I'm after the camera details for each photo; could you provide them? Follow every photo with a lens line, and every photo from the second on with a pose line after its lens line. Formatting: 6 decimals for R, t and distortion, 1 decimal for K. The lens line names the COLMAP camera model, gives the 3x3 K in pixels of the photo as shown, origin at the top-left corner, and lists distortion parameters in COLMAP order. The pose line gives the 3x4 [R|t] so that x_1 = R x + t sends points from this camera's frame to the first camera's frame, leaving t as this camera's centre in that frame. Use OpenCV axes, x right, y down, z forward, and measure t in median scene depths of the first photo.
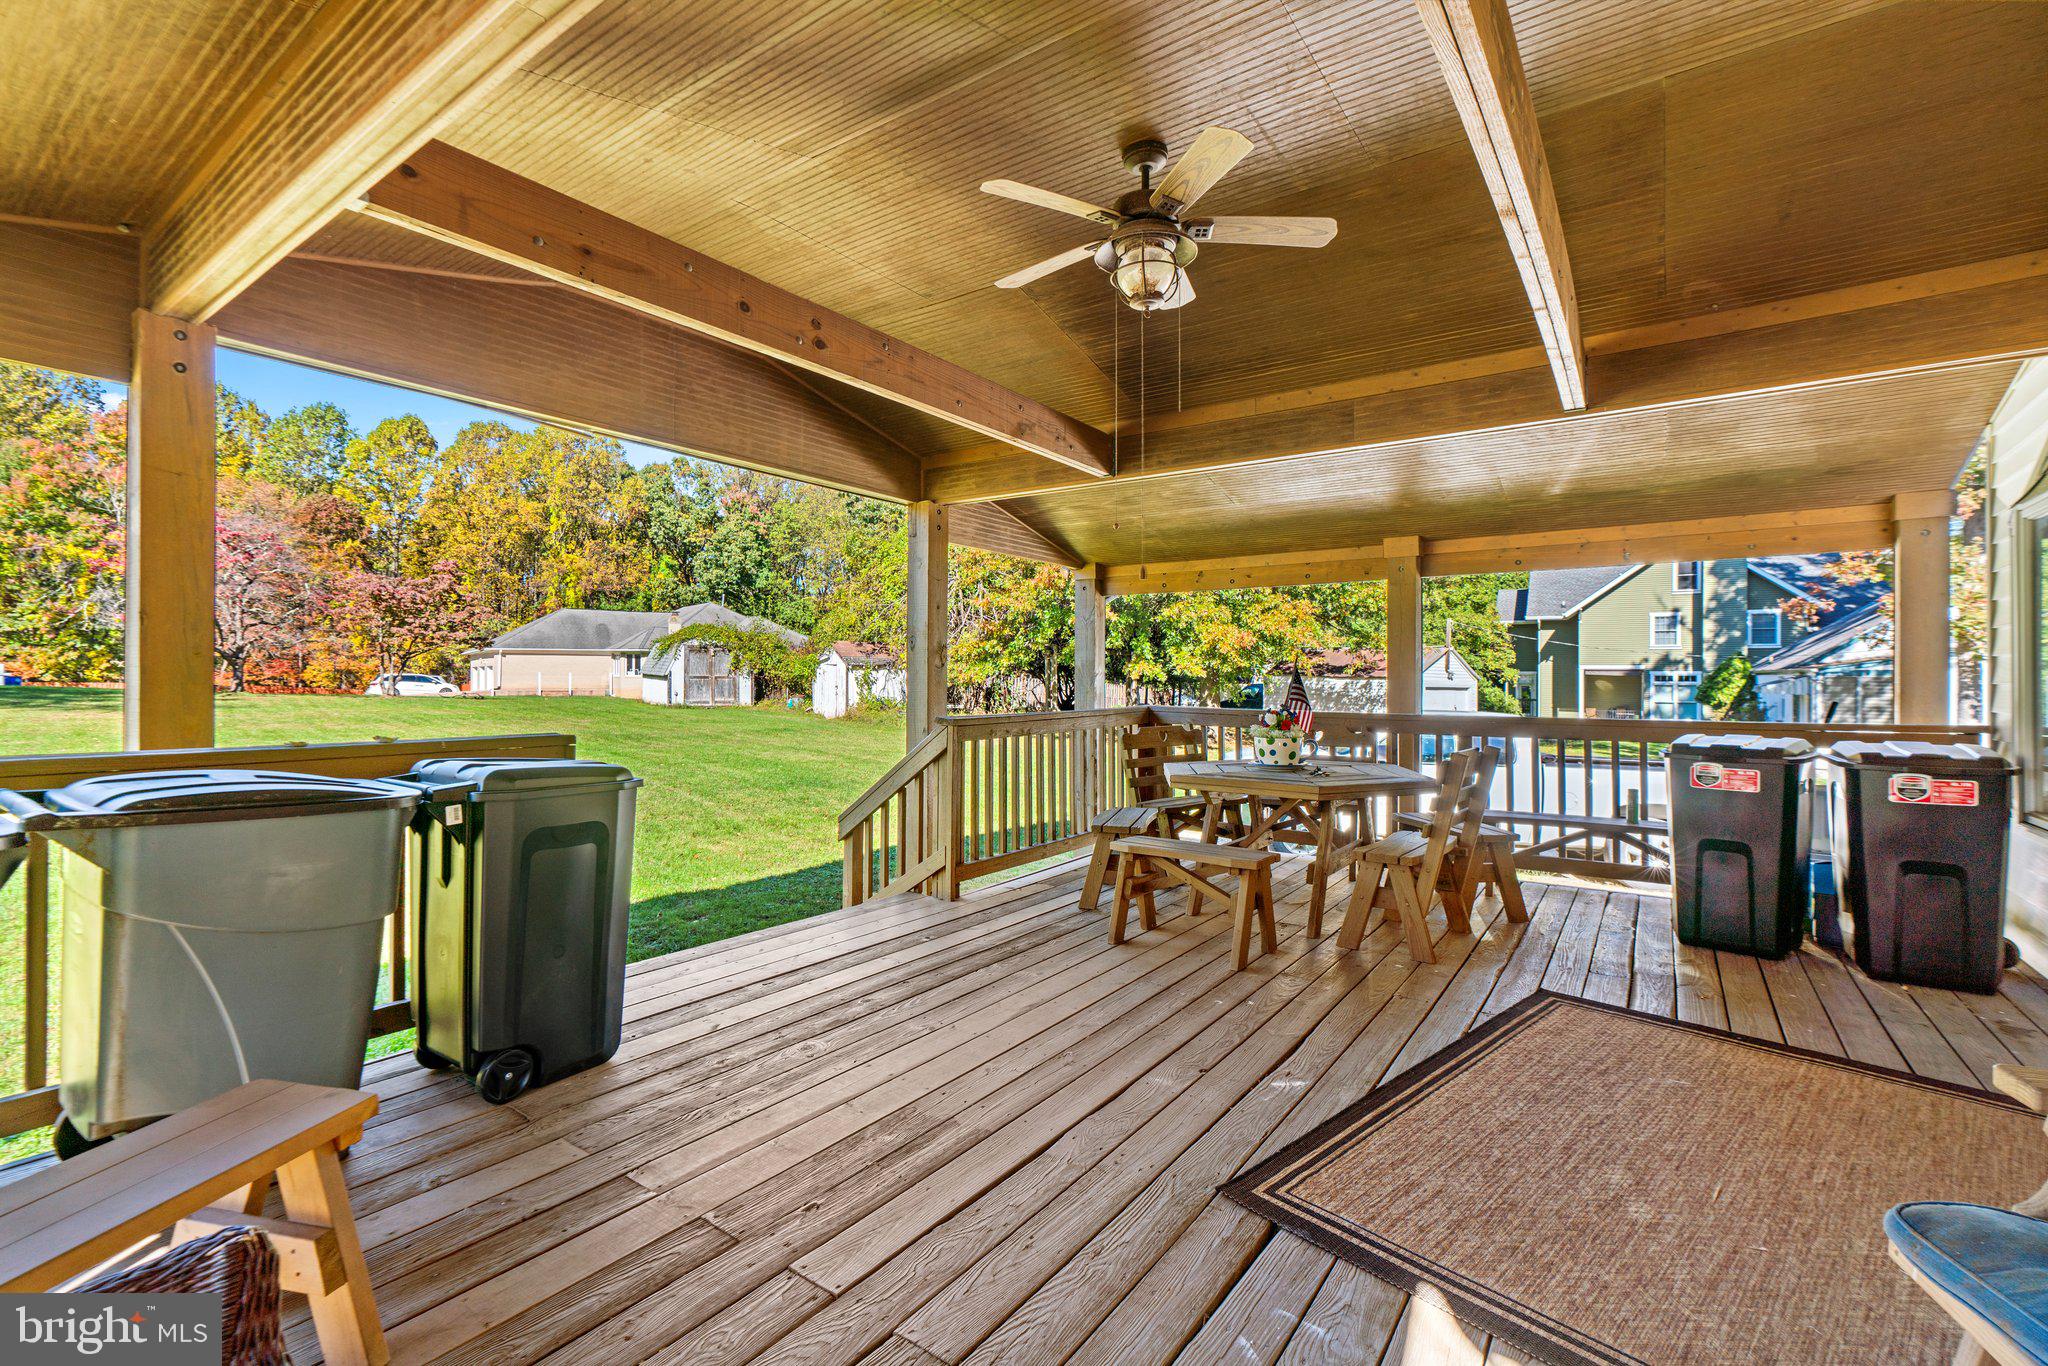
lens RADIAL K [[917.2, 0, 1034.6], [0, 917.2, 672.0], [0, 0, 1]] dist [-0.015621, 0.007405]
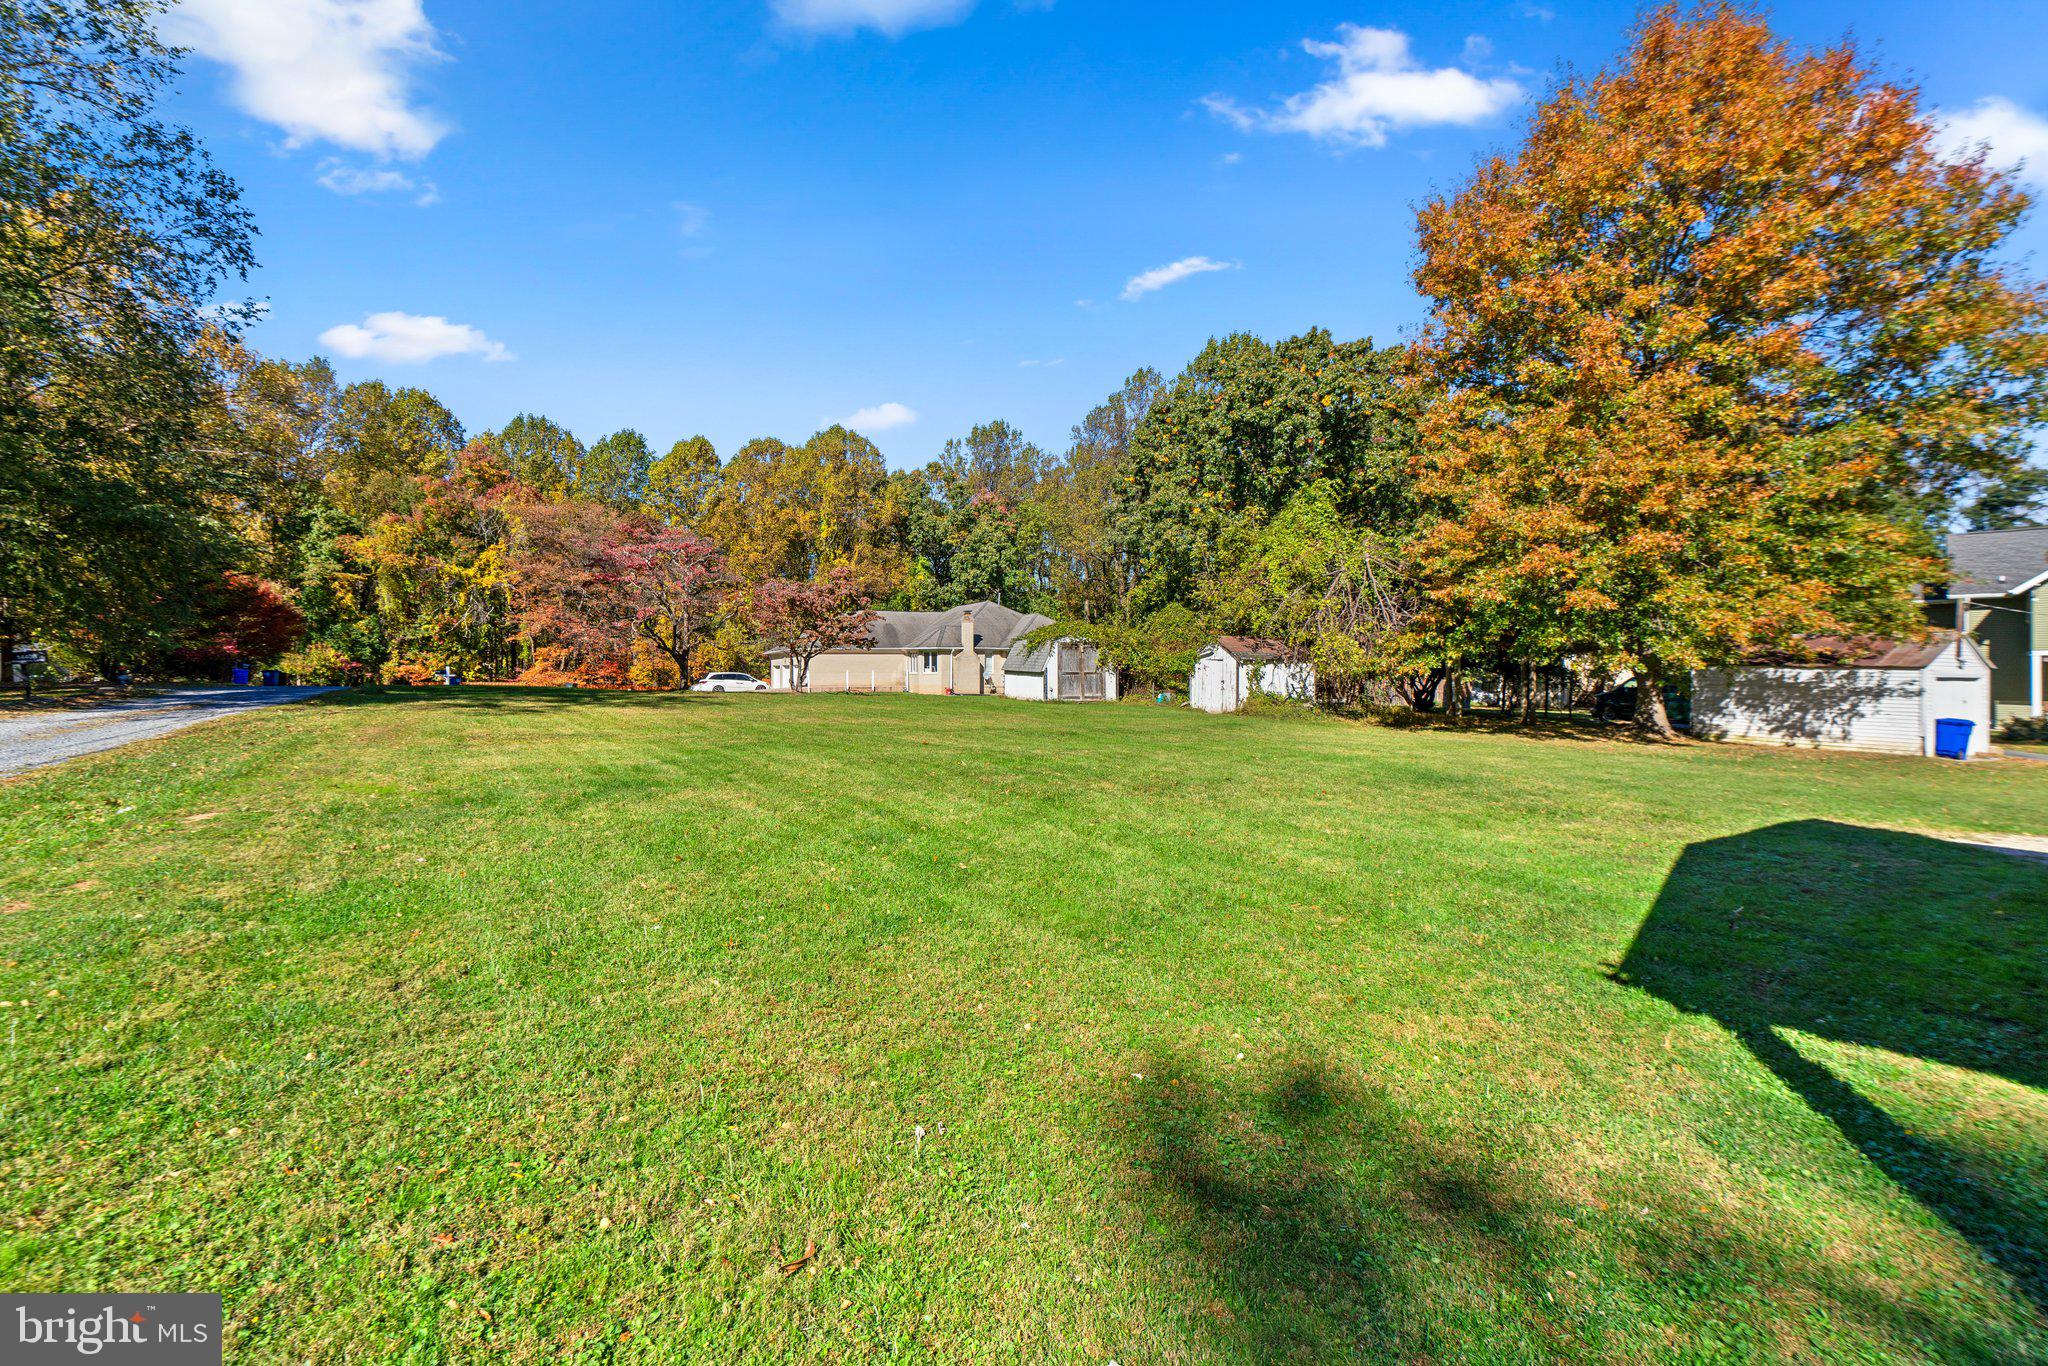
lens RADIAL K [[917.2, 0, 1009.9], [0, 917.2, 669.0], [0, 0, 1]] dist [-0.015621, 0.007405]
pose [[0.981526, -0.009313, -0.191100, -0.139505], [0.009754, 0.999951, 0.001369, -0.000736], [0.191078, -0.003207, 0.981570, -0.011141]]
